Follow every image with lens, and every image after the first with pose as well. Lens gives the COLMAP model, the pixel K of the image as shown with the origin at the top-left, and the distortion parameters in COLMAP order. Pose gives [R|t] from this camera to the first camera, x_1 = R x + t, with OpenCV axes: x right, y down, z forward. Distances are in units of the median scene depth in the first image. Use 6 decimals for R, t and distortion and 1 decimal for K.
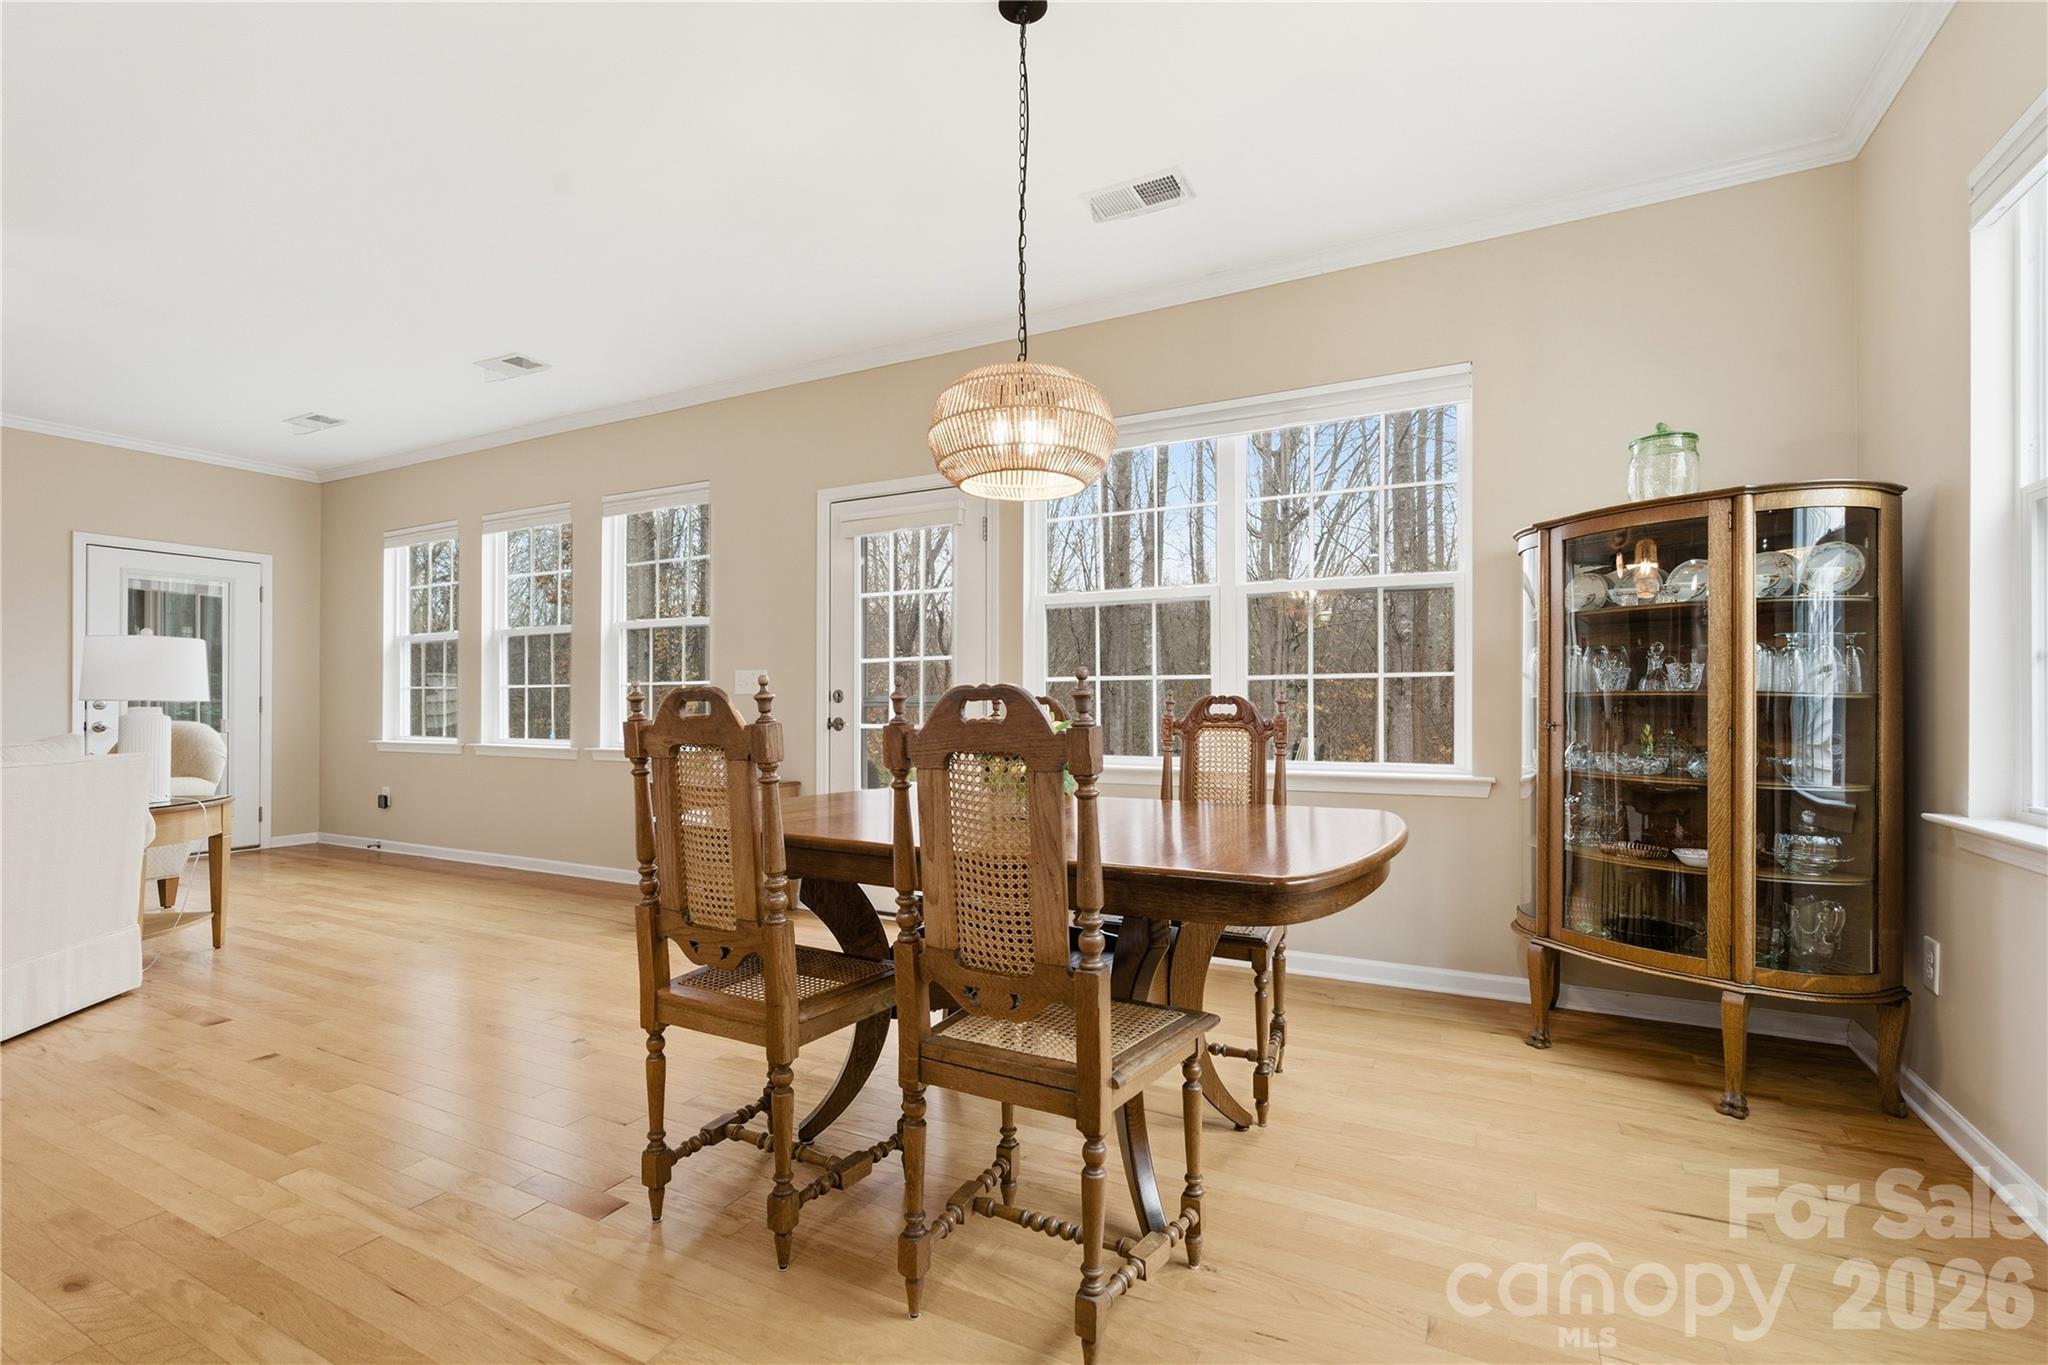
lens RADIAL K [[899.7, 0, 1024.0], [0, 899.7, 682.5], [0, 0, 1]] dist [-0.010329, 0.004543]
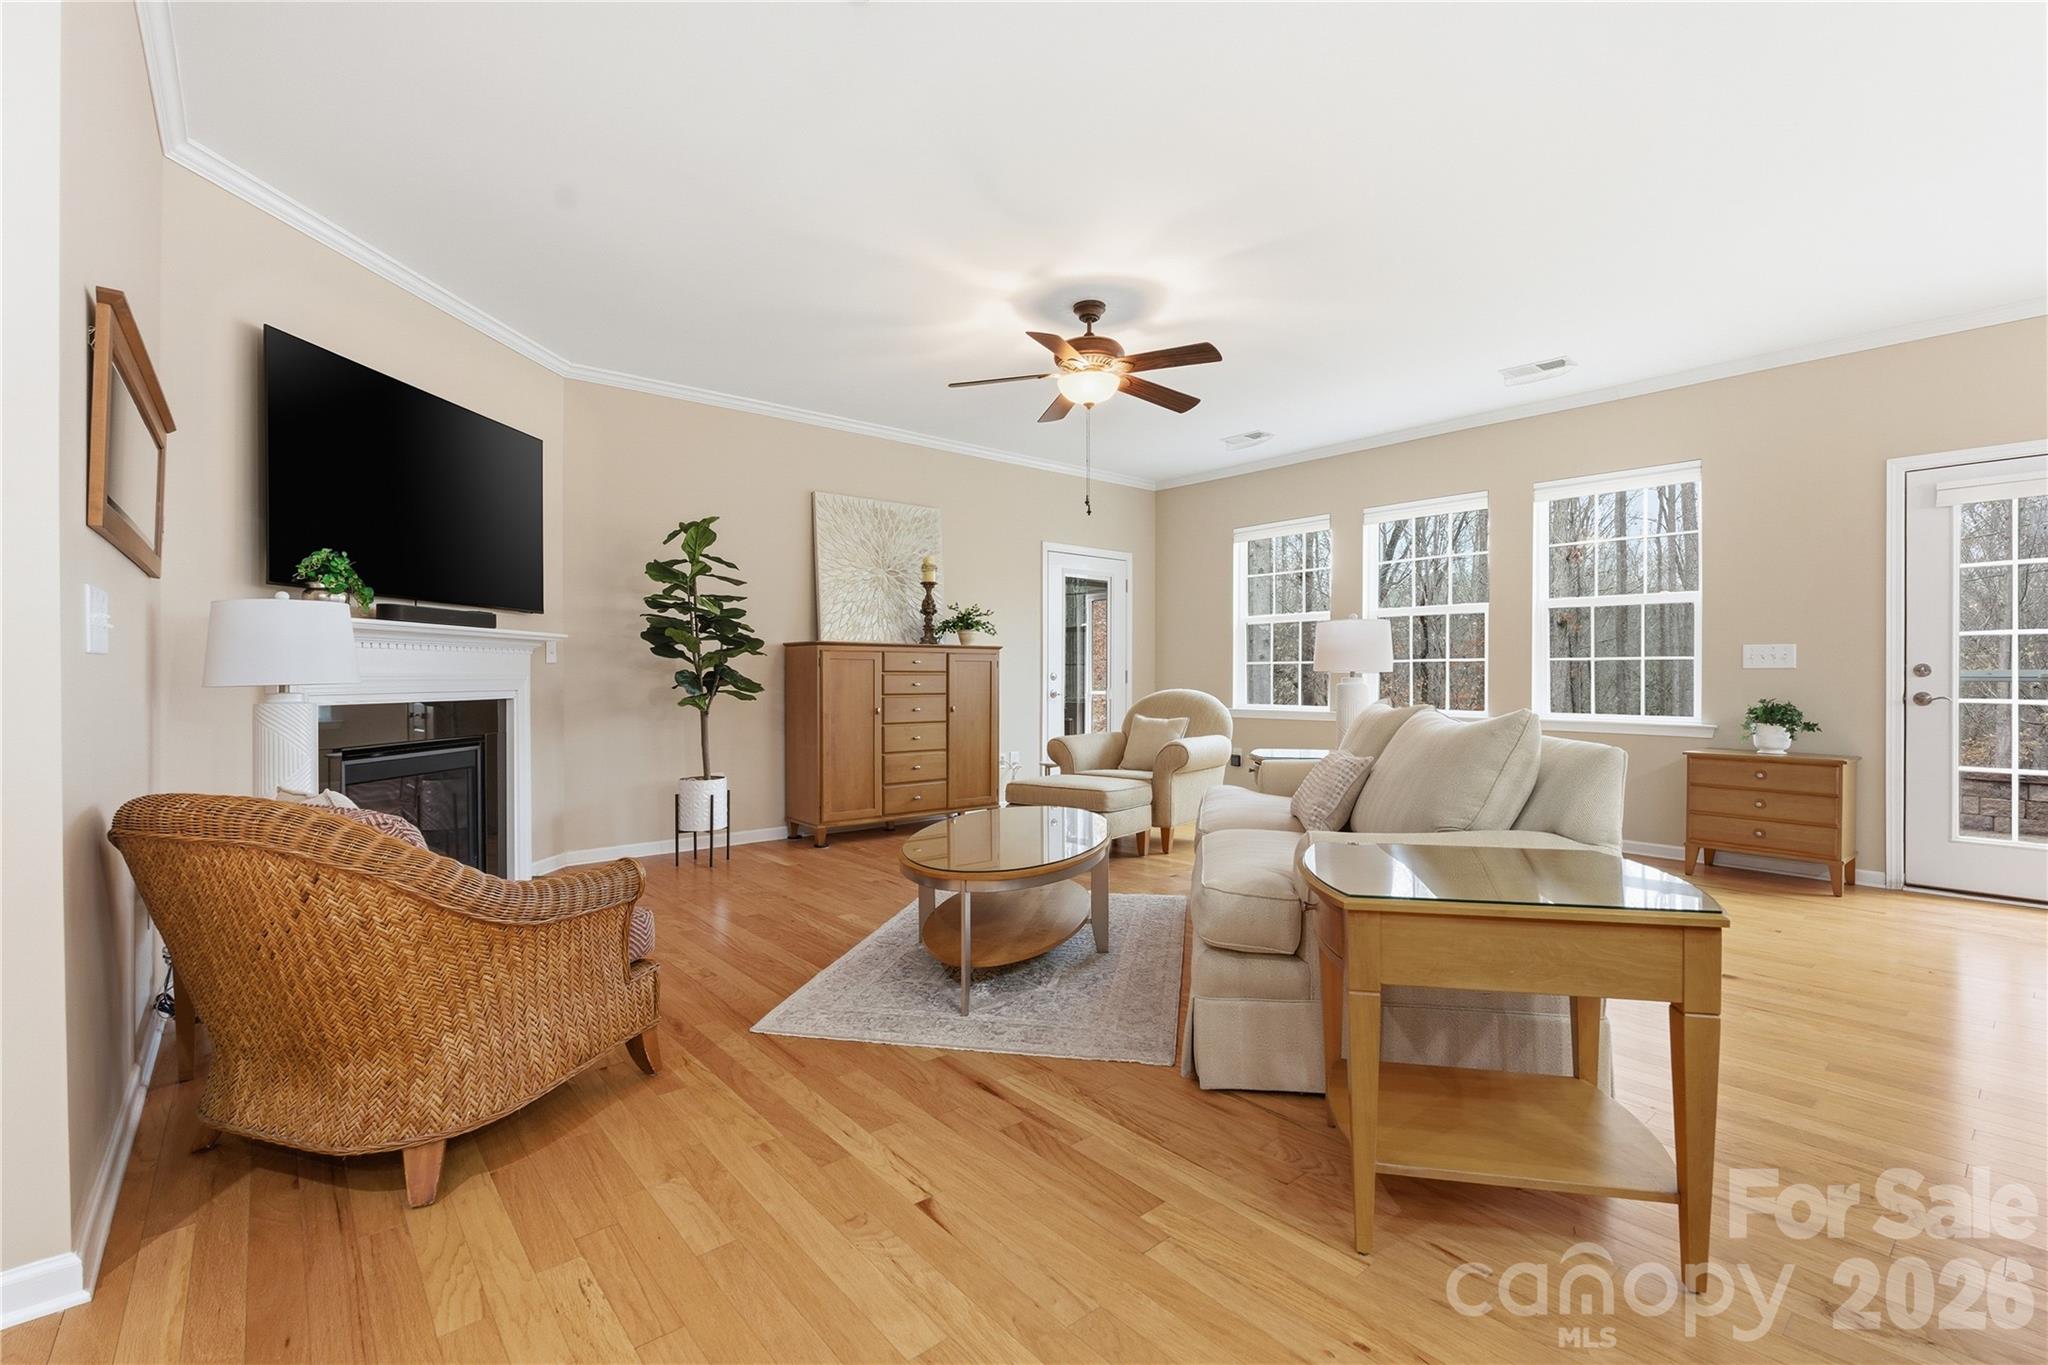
lens RADIAL K [[899.7, 0, 1024.0], [0, 899.7, 682.5], [0, 0, 1]] dist [-0.010329, 0.004543]
pose [[0.932461, 0.006205, -0.361219, -0.586662], [0.001646, 0.999769, 0.021424, 0.004597], [0.361268, -0.020572, 0.932235, -0.198542]]
